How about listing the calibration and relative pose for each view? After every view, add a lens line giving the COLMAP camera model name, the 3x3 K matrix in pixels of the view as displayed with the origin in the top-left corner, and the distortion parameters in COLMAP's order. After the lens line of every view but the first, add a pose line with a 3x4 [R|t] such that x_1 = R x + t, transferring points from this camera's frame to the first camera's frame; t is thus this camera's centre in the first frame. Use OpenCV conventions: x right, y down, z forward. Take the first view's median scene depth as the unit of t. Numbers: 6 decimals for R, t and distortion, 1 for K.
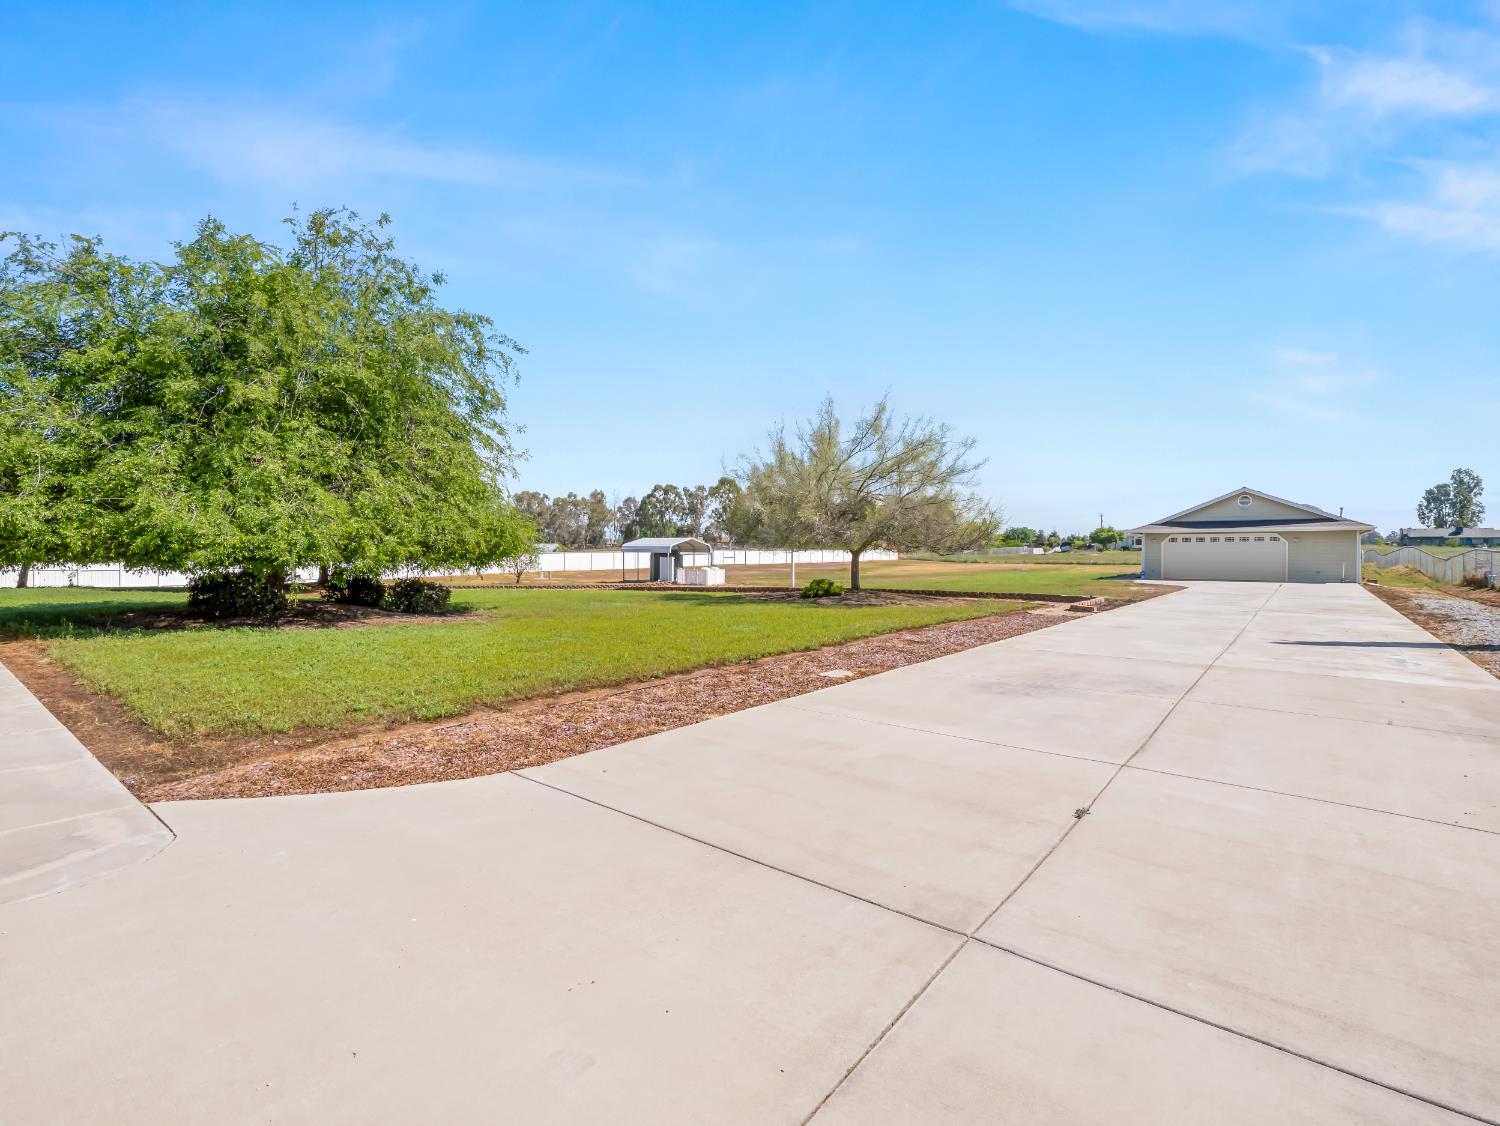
lens RADIAL K [[737.8, 0, 749.3], [0, 737.8, 563.1], [0, 0, 1]] dist [-0.017491, -0.001376]
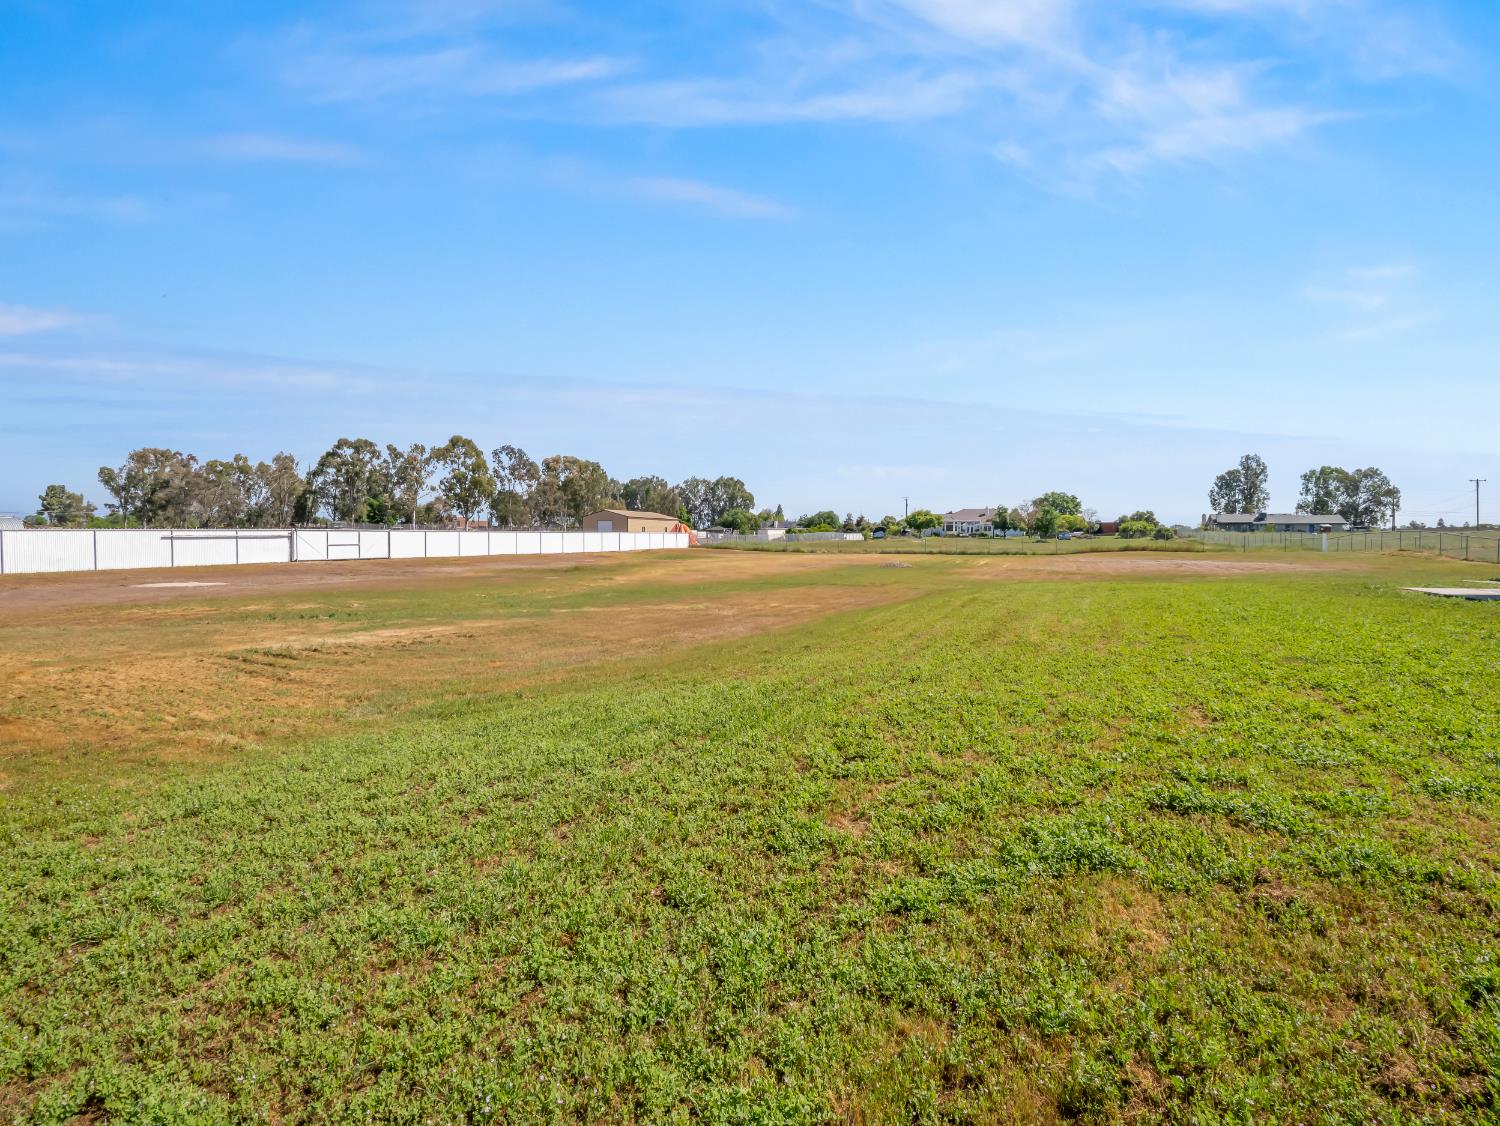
lens RADIAL K [[737.8, 0, 747.2], [0, 737.8, 558.7], [0, 0, 1]] dist [-0.017491, -0.001376]
pose [[0.963321, -0.006898, 0.268265, 0.044041], [0.004148, 0.999933, 0.010818, -0.001127], [-0.268321, -0.009308, 0.963284, 0.207919]]
